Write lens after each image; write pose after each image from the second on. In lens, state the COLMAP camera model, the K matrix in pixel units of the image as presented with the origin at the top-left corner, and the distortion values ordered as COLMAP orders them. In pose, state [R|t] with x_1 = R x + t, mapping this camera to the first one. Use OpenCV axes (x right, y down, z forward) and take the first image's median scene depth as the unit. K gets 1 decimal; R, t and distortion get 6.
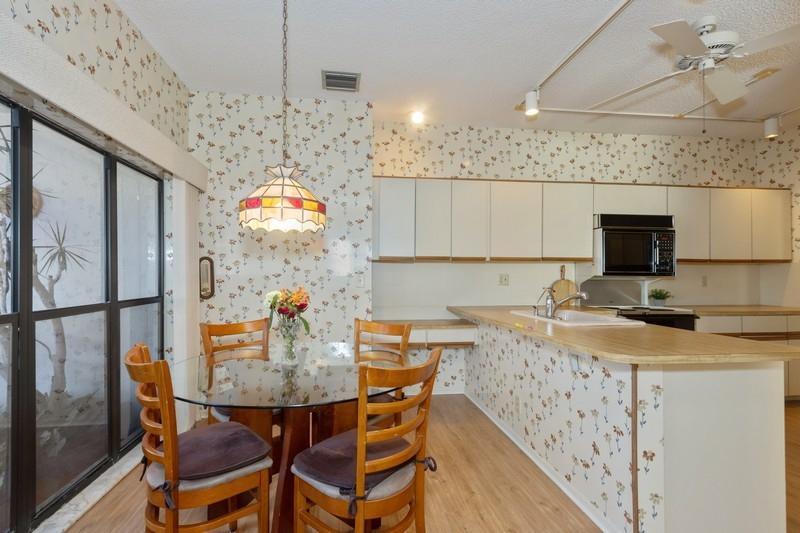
lens RADIAL K [[385.5, 0, 385.0], [0, 385.5, 273.1], [0, 0, 1]] dist [0.004449, -0.002839]
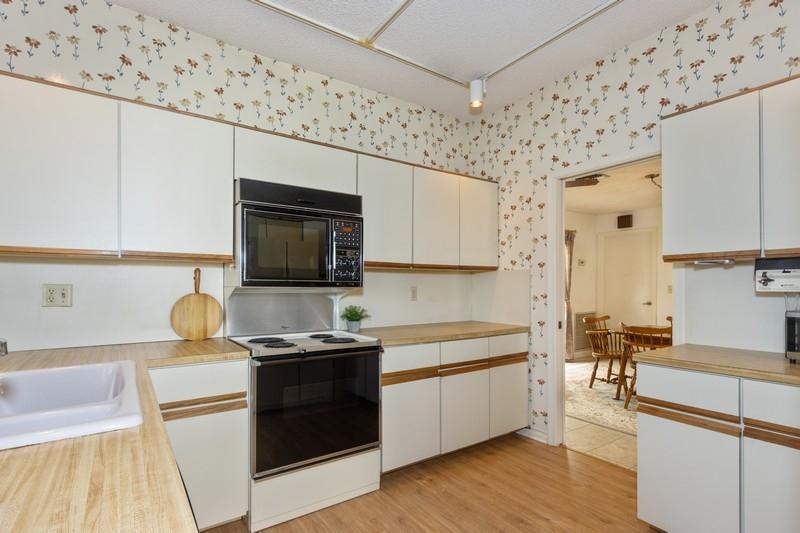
lens RADIAL K [[385.5, 0, 388.3], [0, 385.5, 289.0], [0, 0, 1]] dist [0.004449, -0.002839]
pose [[0.885583, -0.004695, 0.464458, 0.477365], [-0.002815, 0.999876, 0.015475, 0.000282], [-0.464473, -0.015012, 0.885460, 0.389388]]
